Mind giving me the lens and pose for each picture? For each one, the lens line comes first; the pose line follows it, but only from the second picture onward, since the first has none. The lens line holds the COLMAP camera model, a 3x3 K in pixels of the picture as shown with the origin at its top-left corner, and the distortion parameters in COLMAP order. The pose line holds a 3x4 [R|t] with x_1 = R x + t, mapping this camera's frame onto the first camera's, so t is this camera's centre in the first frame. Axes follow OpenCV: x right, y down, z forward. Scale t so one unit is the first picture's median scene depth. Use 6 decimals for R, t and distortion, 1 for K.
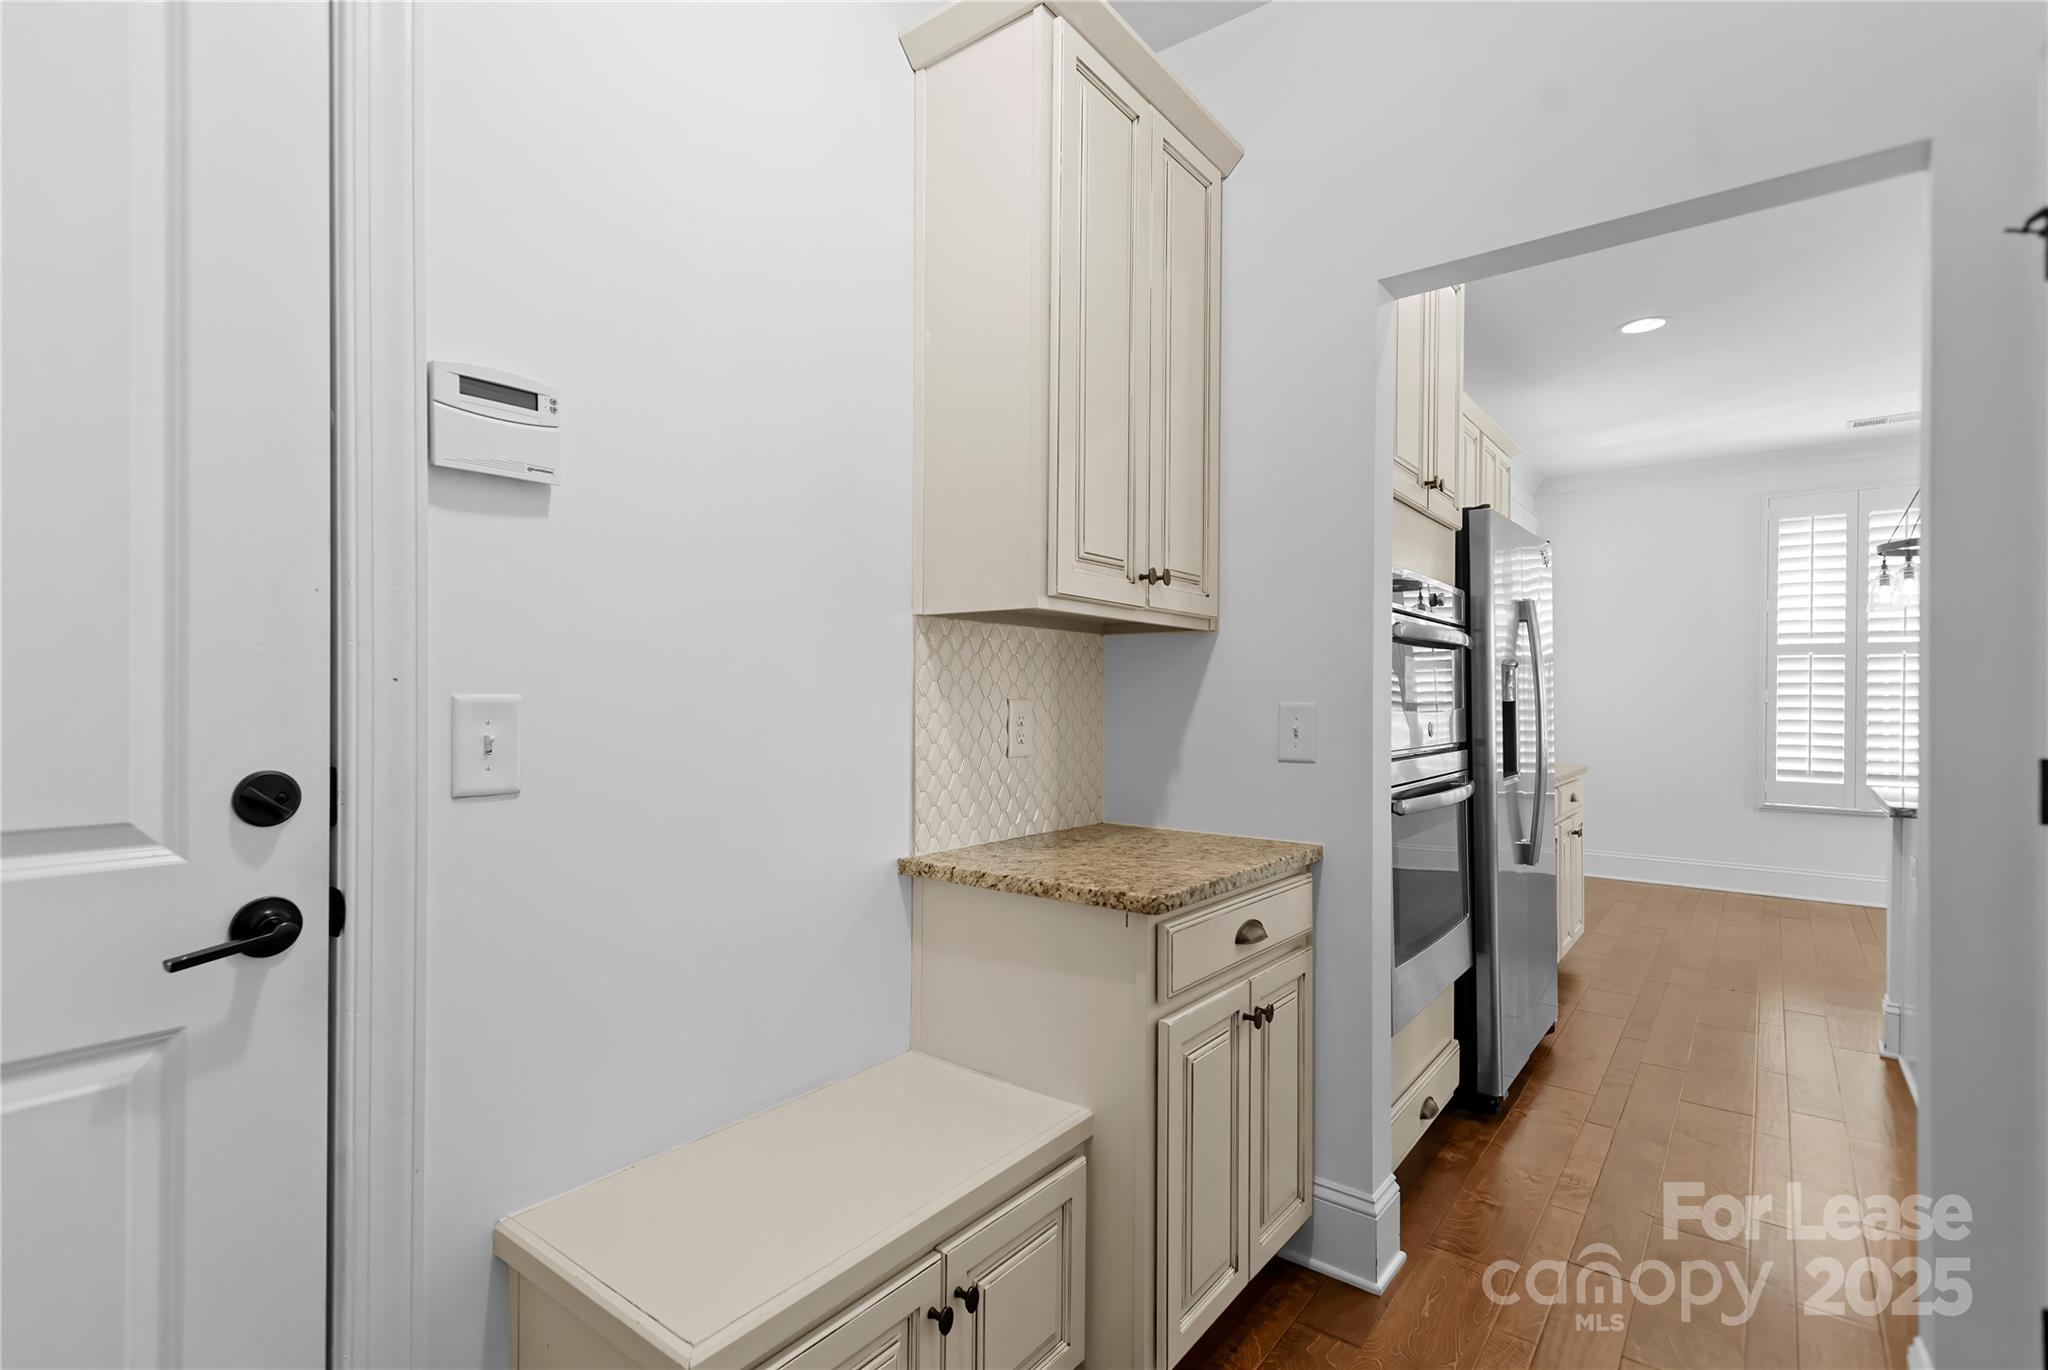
lens RADIAL K [[991.2, 0, 1024.0], [0, 991.2, 685.0], [0, 0, 1]] dist [0.016125, -0.000182]
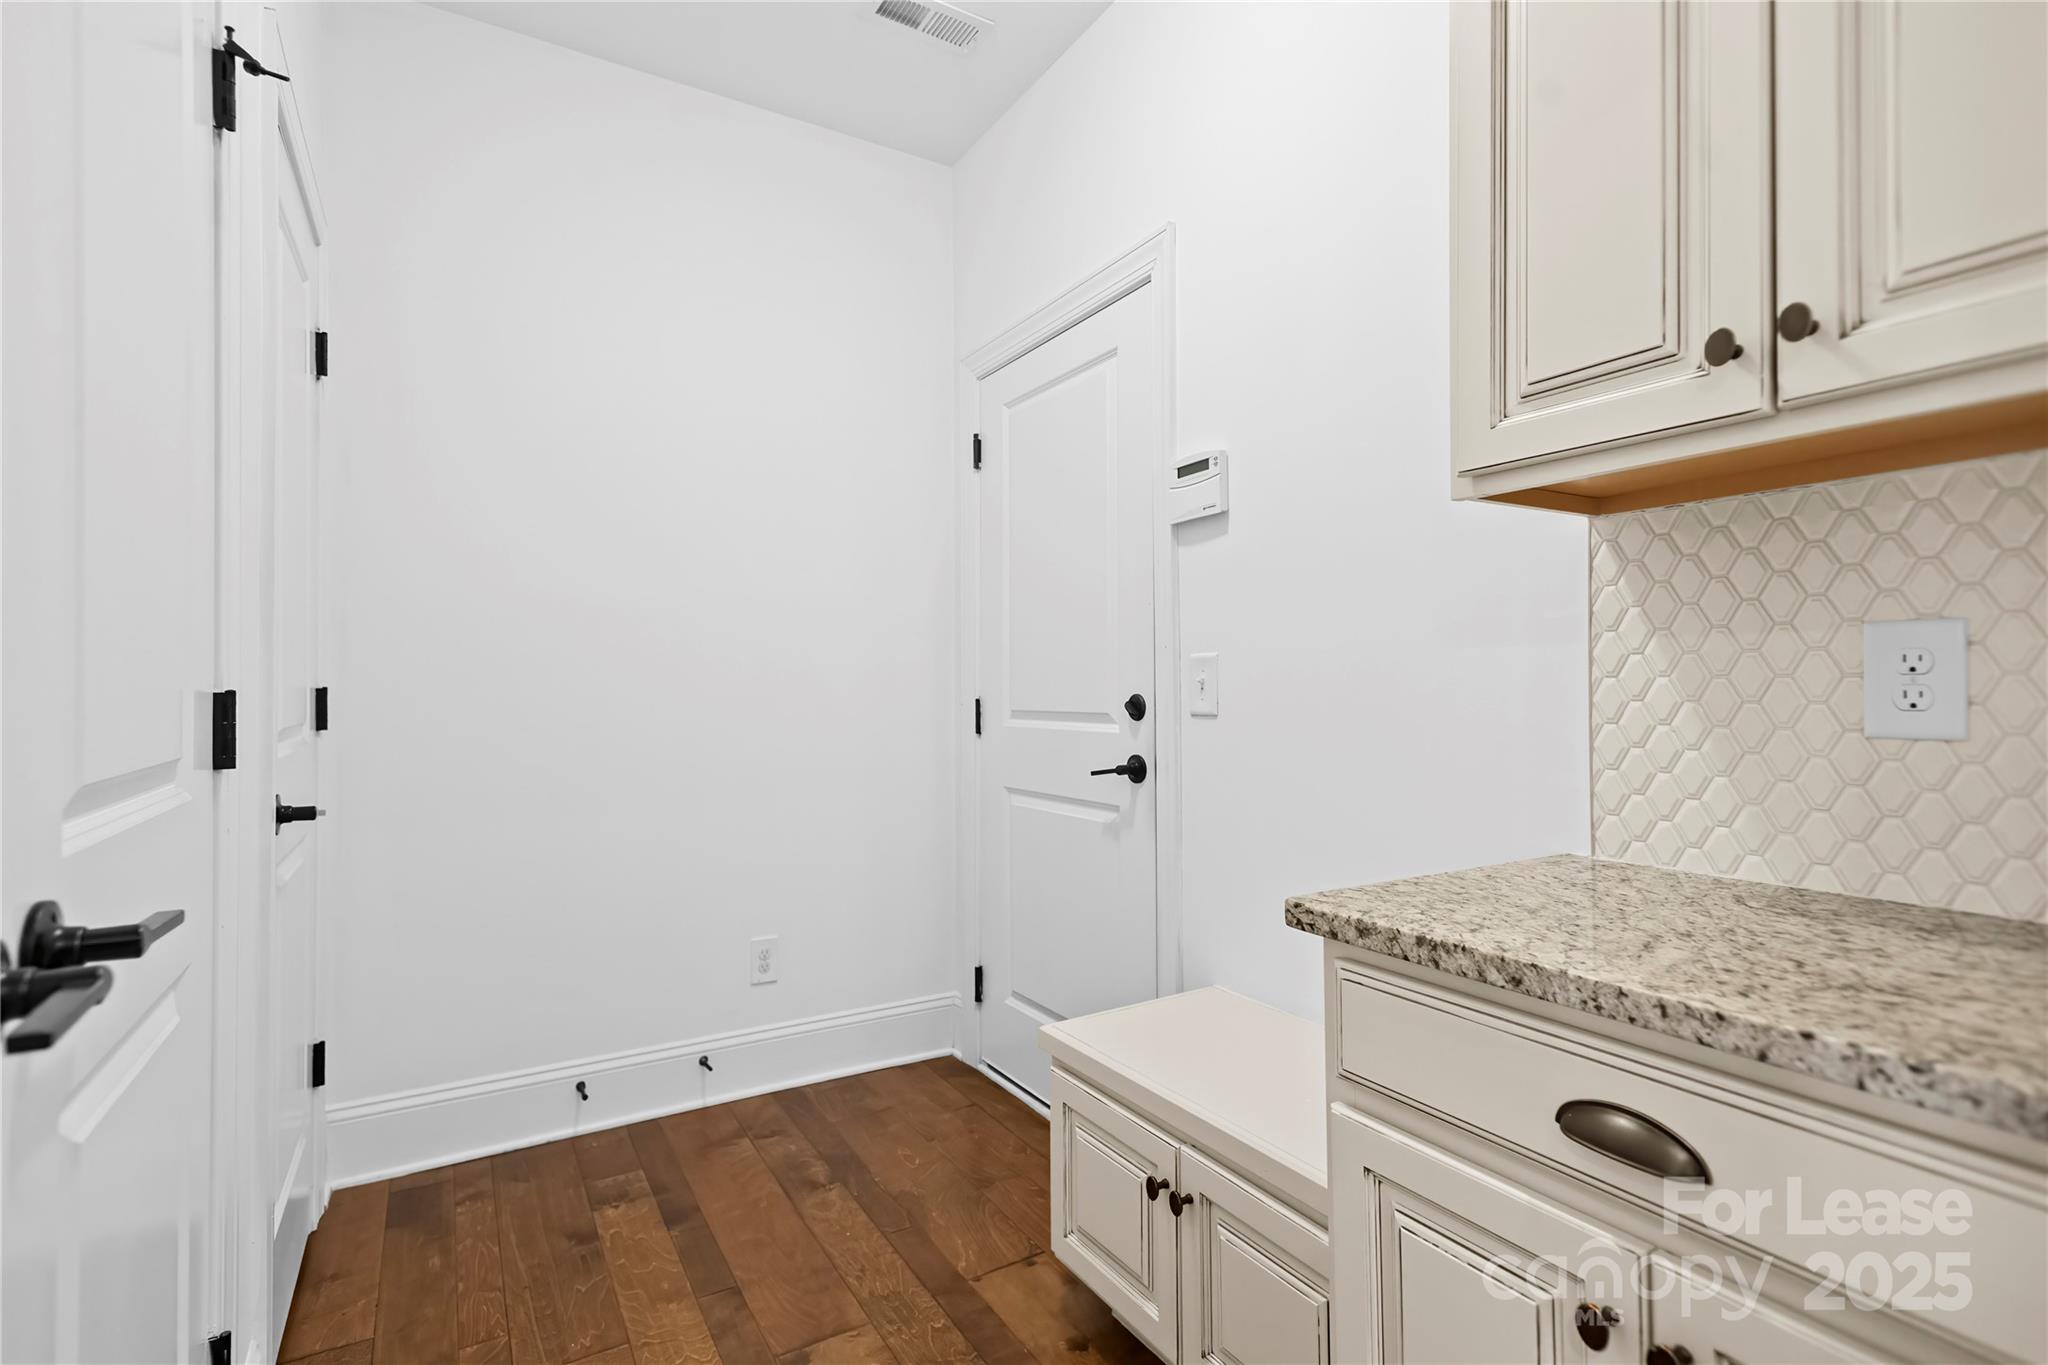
lens RADIAL K [[967.7, 0, 1024.0], [0, 967.7, 682.5], [0, 0, 1]] dist [0.058801, -0.025534]
pose [[-0.374416, -0.011346, -0.927192, 1.026681], [0.014297, 0.999736, -0.018007, 0.080296], [0.927151, -0.019998, -0.374155, 1.304040]]
